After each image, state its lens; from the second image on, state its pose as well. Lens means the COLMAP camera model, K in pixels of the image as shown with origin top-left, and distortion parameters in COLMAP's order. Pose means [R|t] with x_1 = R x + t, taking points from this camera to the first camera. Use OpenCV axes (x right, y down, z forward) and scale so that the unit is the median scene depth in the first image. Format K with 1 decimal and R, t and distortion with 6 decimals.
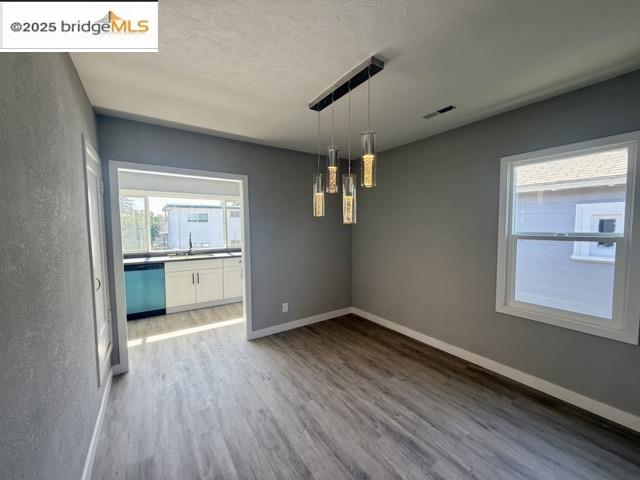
lens RADIAL K [[254.5, 0, 323.5], [0, 254.5, 242.2], [0, 0, 1]] dist [0.000019, -0.000109]
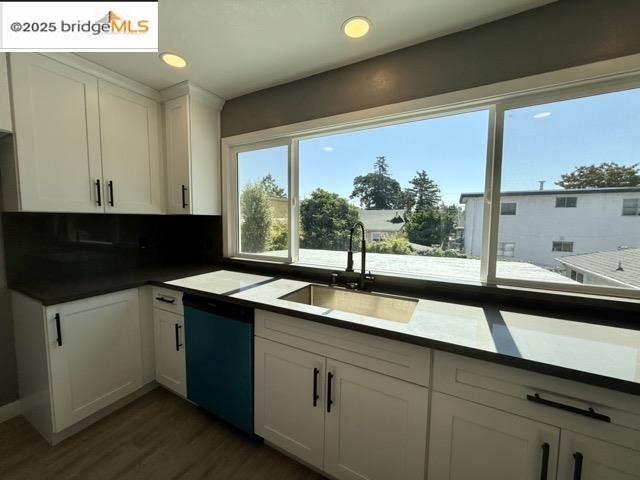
lens RADIAL K [[254.5, 0, 318.9], [0, 254.5, 241.5], [0, 0, 1]] dist [0.000019, -0.000109]
pose [[0.450534, 0.079821, -0.889183, -0.085896], [-0.065497, 0.996266, 0.056248, -0.010577], [0.890353, 0.032897, 0.454080, 0.274692]]
